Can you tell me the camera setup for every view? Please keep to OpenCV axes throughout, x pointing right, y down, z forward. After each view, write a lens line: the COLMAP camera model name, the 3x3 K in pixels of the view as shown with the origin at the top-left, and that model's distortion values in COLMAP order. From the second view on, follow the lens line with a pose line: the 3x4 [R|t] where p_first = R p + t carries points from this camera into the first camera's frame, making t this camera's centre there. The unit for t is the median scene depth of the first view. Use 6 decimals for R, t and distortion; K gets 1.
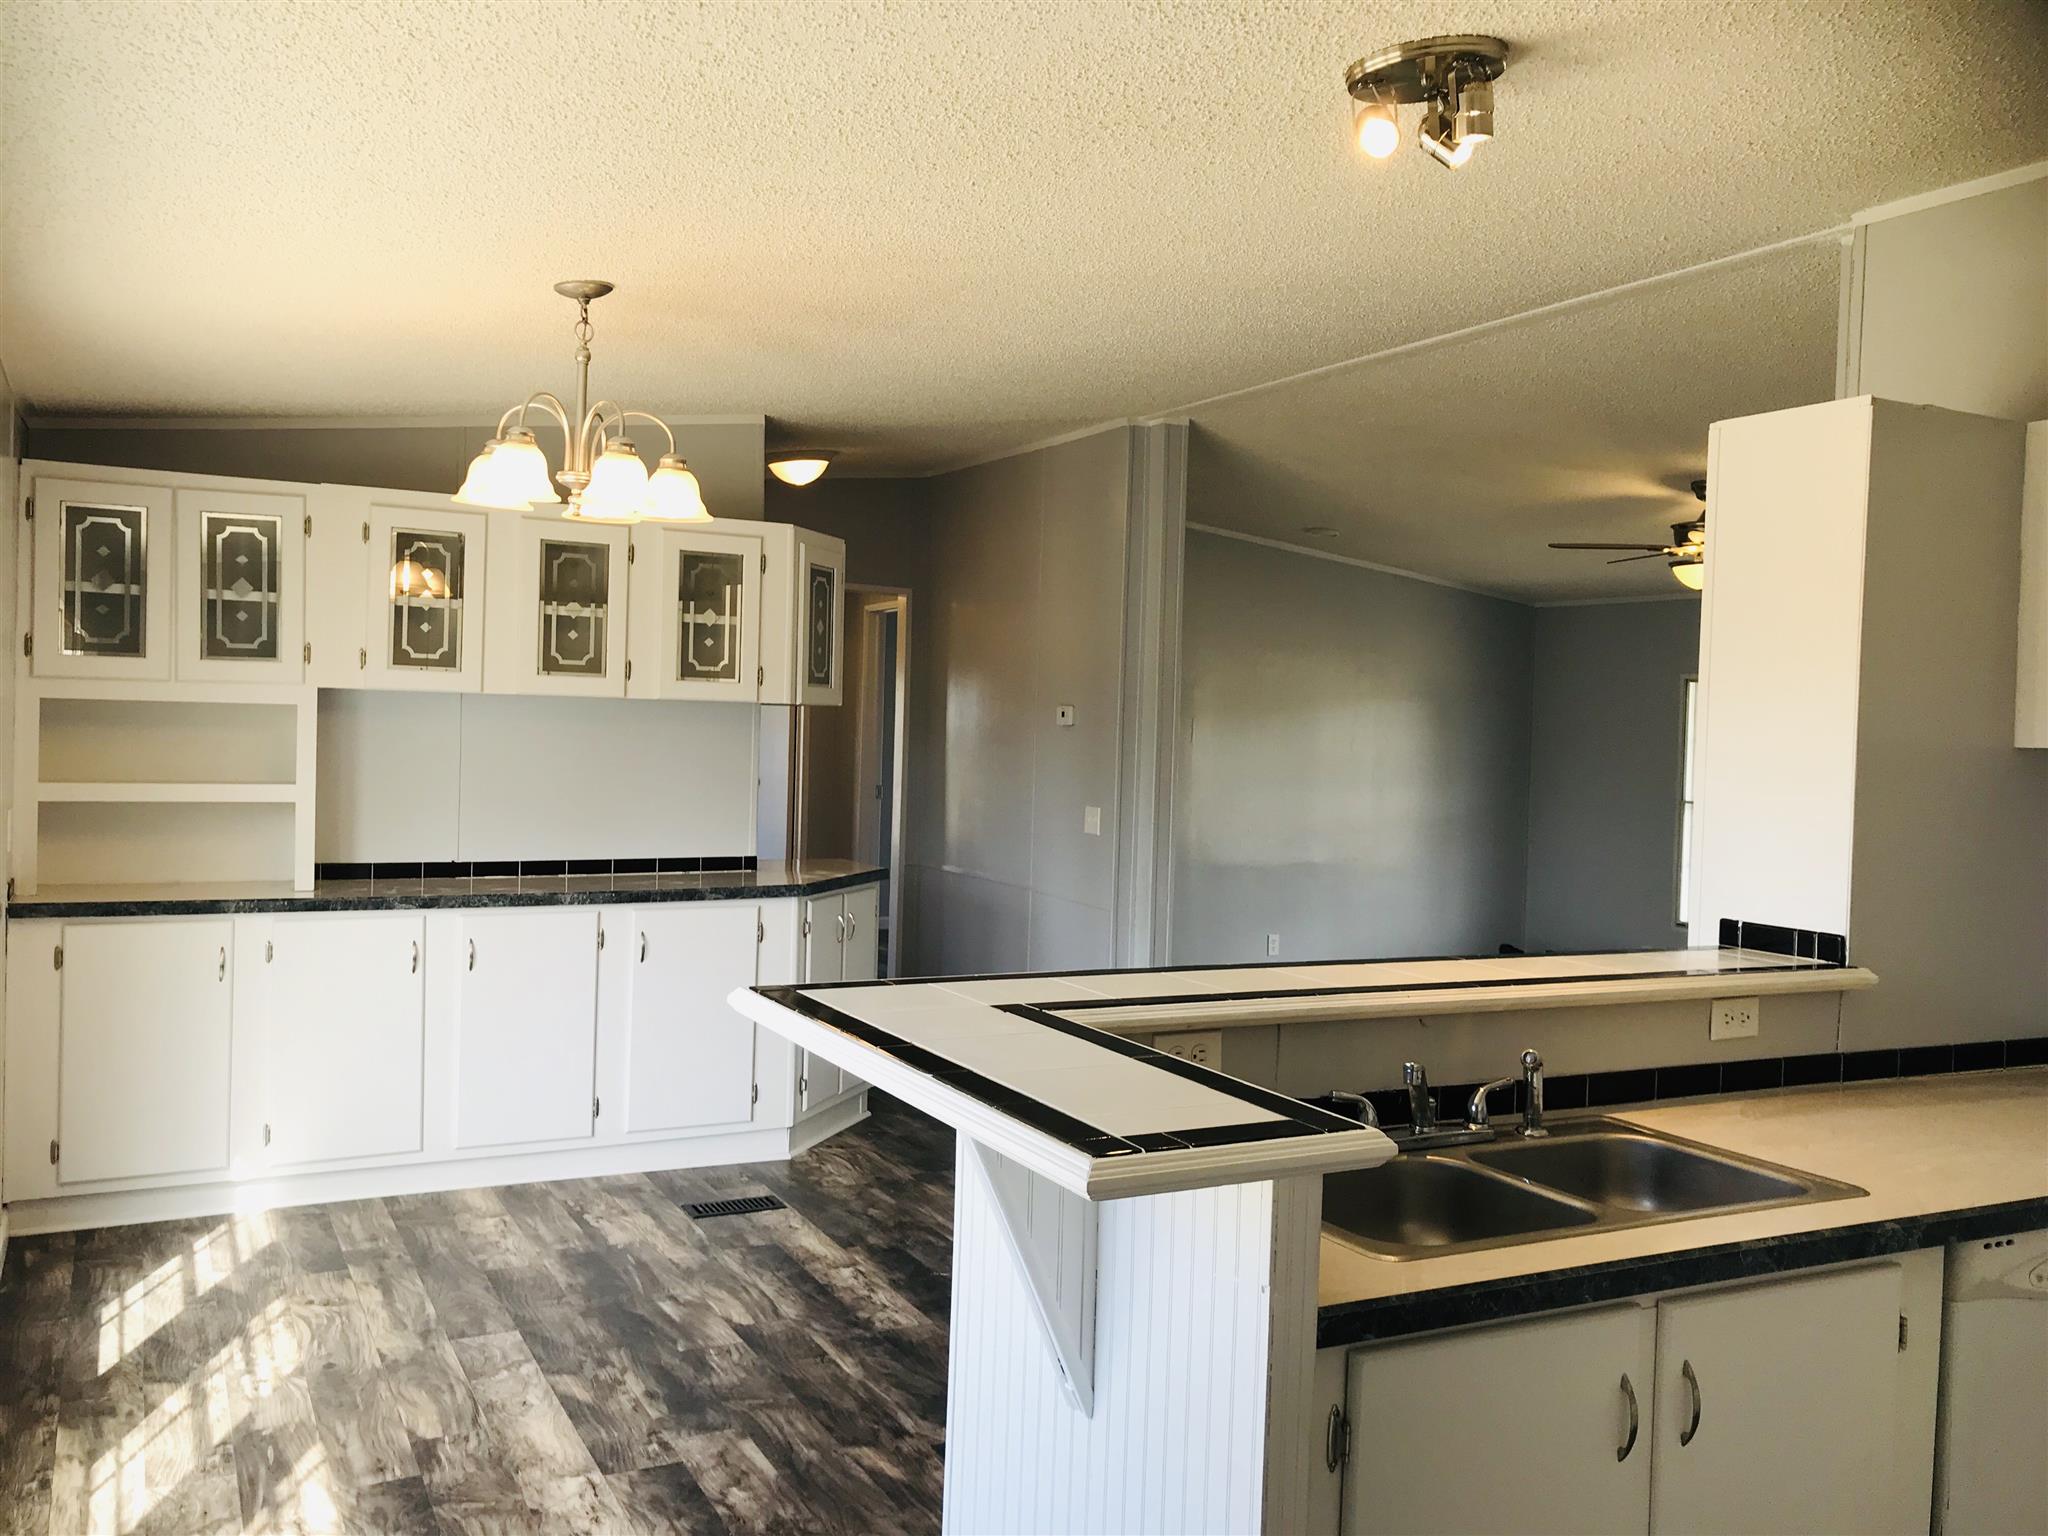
lens RADIAL K [[1705.4, 0, 1011.0], [0, 1705.4, 760.3], [0, 0, 1]] dist [0.002548, -0.004904]
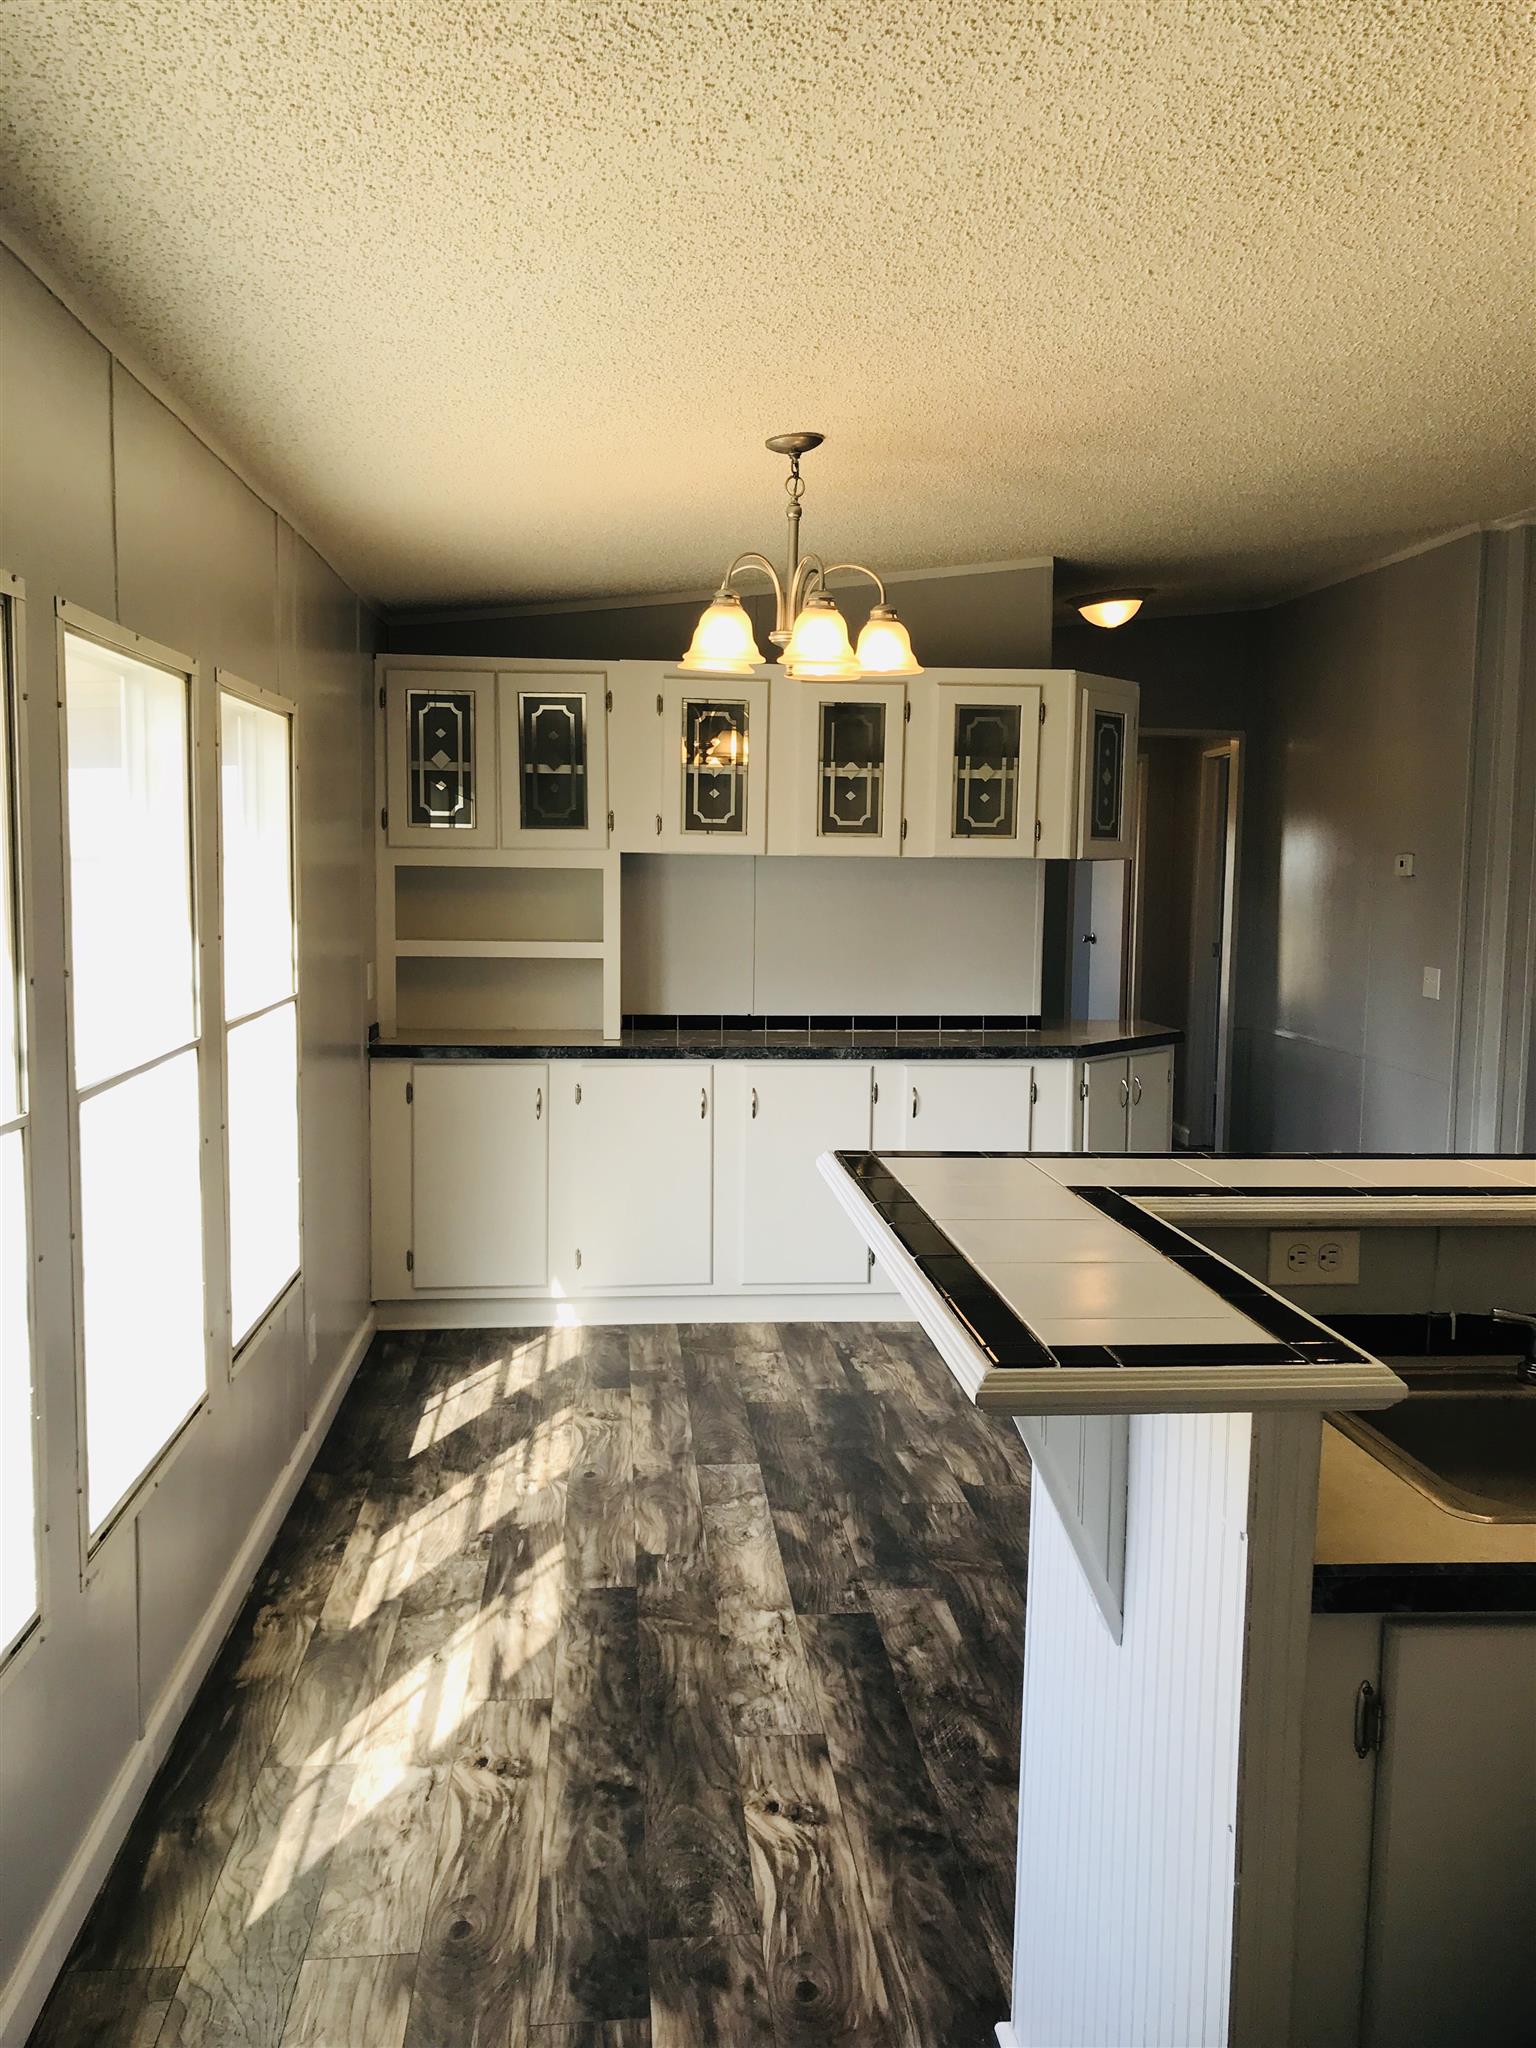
lens RADIAL K [[1683.4, 0, 724.2], [0, 1683.4, 1024.6], [0, 0, 1]] dist [0.050809, -0.083244]
pose [[0.919957, 0.020048, -0.391505, 0.094964], [0.004861, 0.998031, 0.062530, -0.000092], [0.391988, -0.059428, 0.918049, 0.054824]]
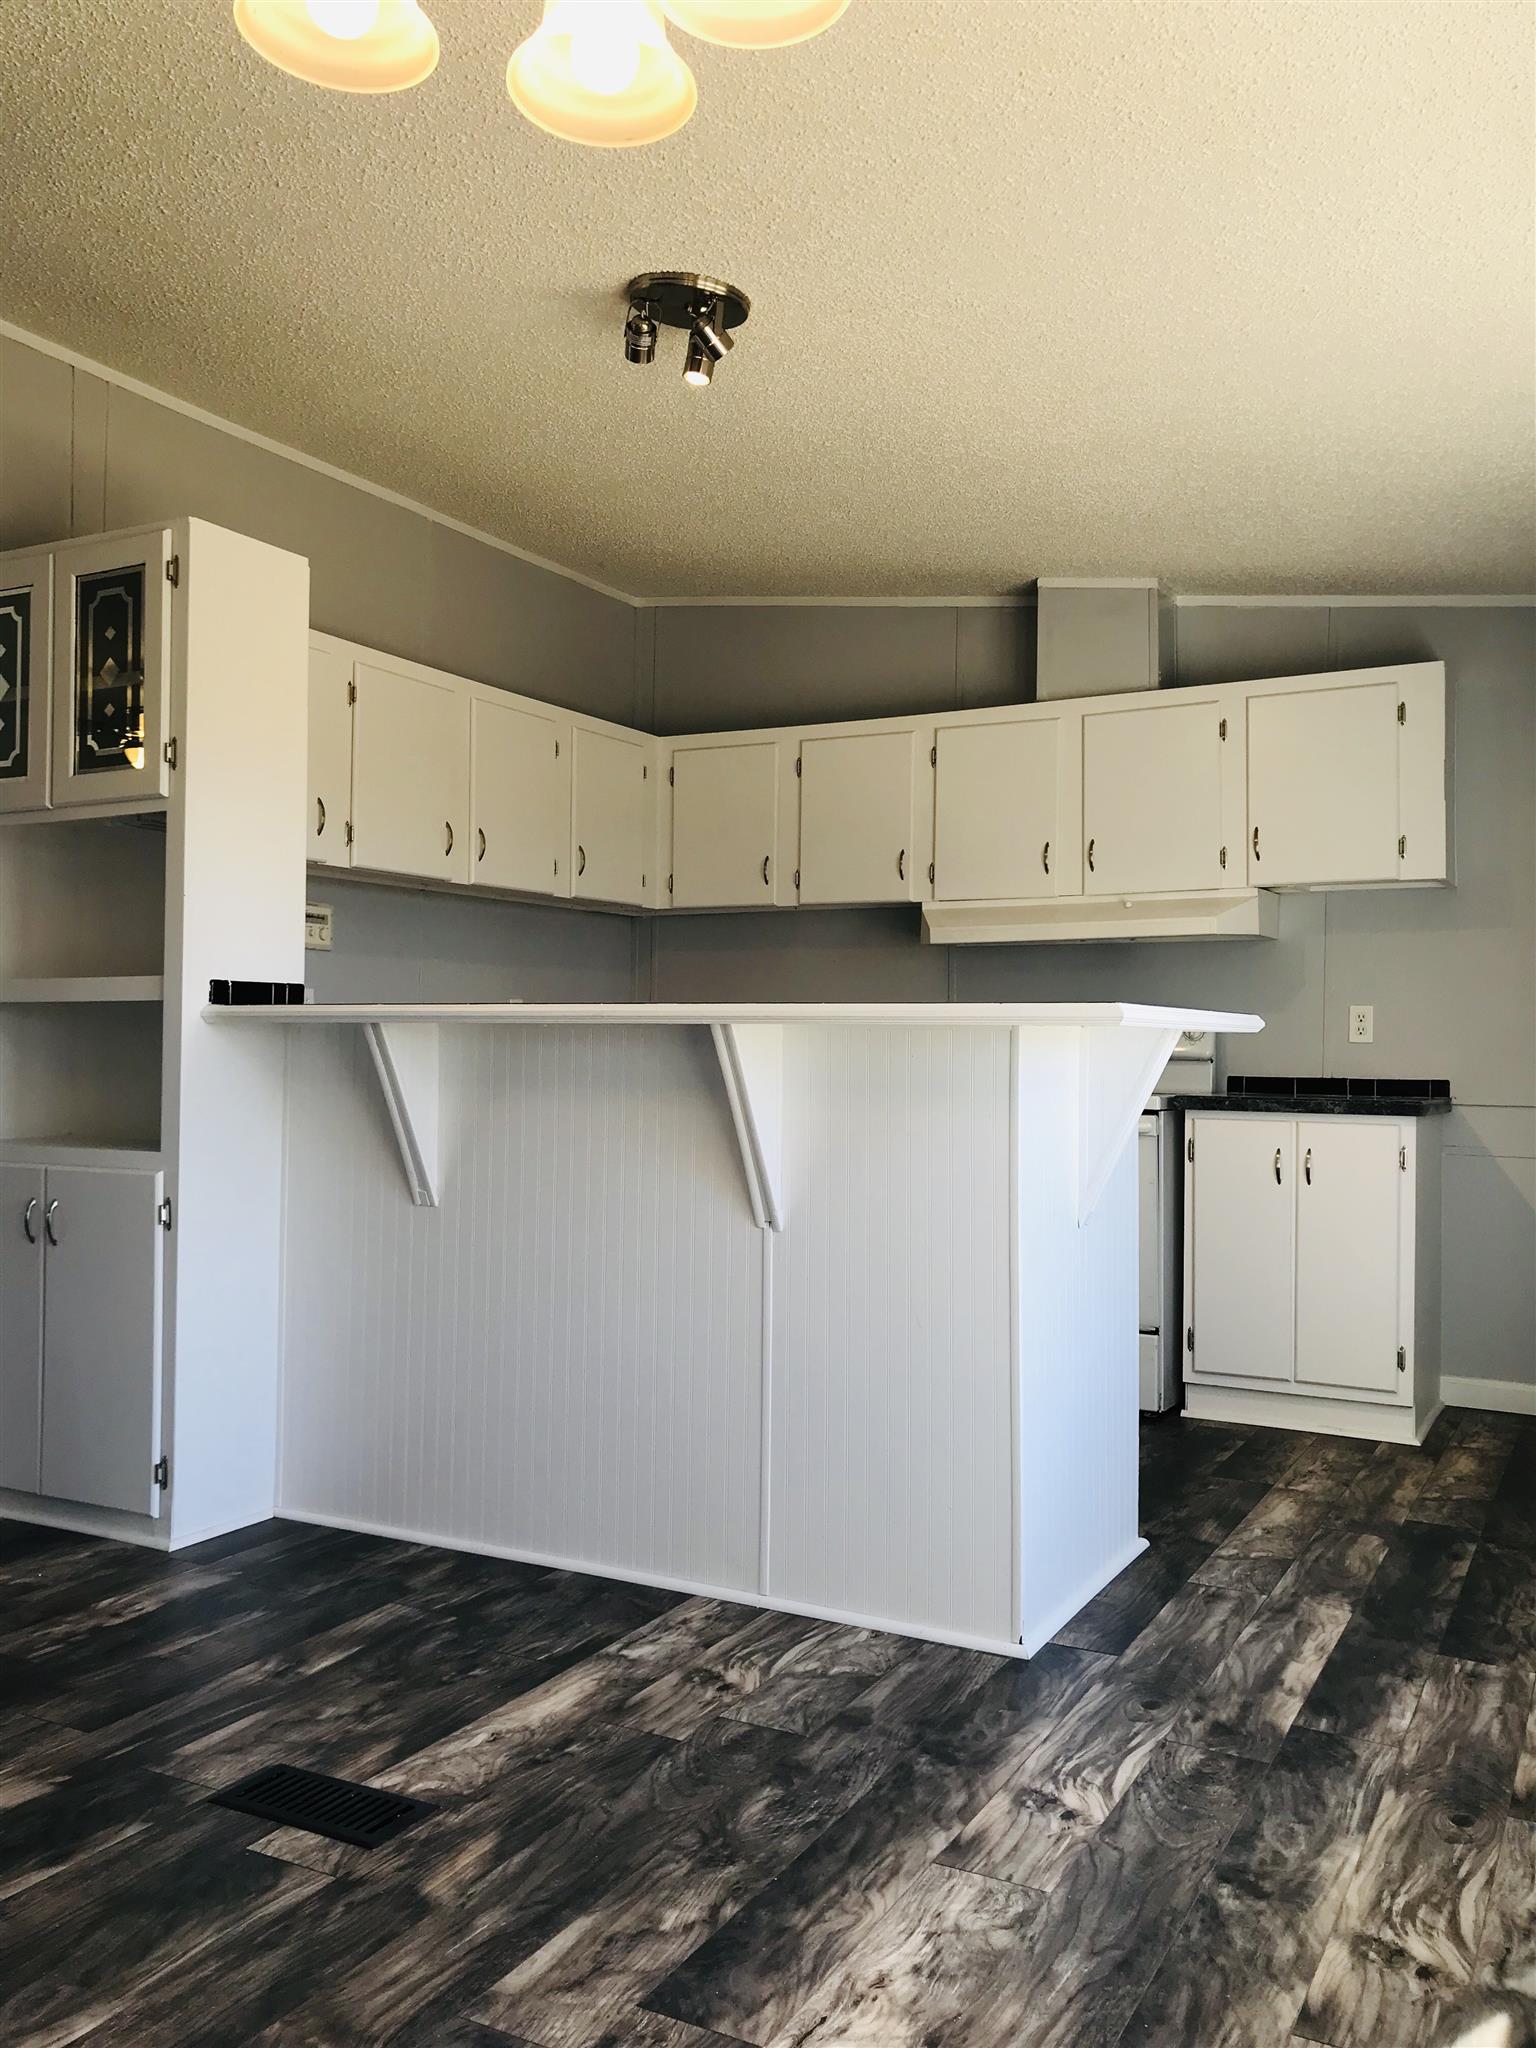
lens RADIAL K [[1705.4, 0, 768.0], [0, 1705.4, 1024.0], [0, 0, 1]] dist [0.002548, -0.004904]
pose [[-0.580841, -0.025585, 0.813615, -0.550877], [-0.005963, 0.999613, 0.027177, 0.071667], [-0.813995, 0.010934, -0.580769, 1.082483]]
